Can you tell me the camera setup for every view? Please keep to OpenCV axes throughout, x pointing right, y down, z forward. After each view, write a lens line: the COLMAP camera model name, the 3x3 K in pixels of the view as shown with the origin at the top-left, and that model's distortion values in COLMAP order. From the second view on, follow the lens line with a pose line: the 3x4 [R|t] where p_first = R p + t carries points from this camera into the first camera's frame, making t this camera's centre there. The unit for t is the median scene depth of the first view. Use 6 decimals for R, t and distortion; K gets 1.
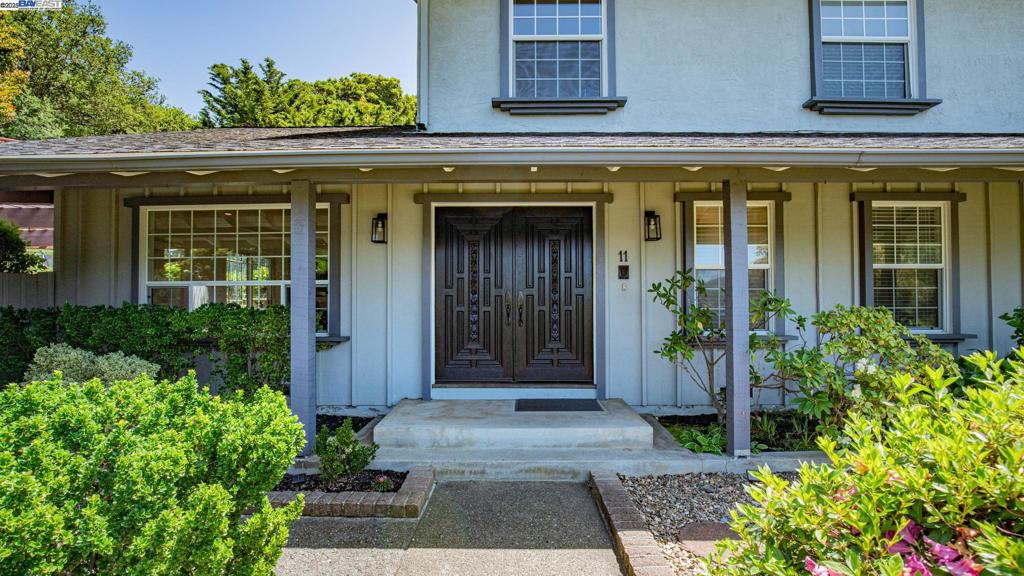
lens RADIAL K [[457.8, 0, 512.0], [0, 457.8, 288.0], [0, 0, 1]] dist [-0.016626, 0.000141]
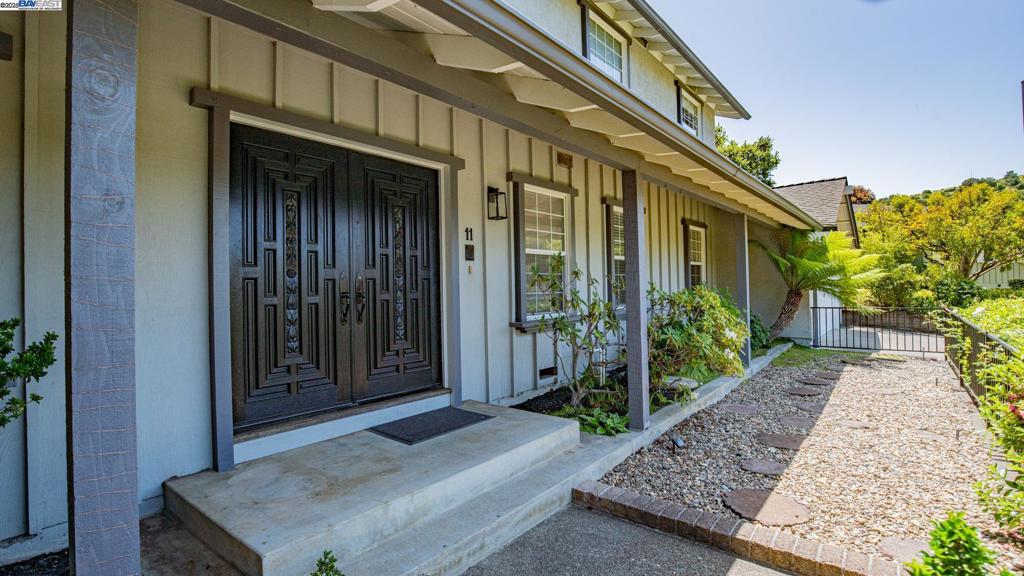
lens RADIAL K [[460.9, 0, 512.0], [0, 460.9, 277.3], [0, 0, 1]] dist [-0.034453, -0.000051]
pose [[0.646196, 0.007882, 0.763131, -0.367420], [-0.010269, 0.999946, -0.001632, 0.012575], [-0.763102, -0.006782, 0.646242, 0.375897]]
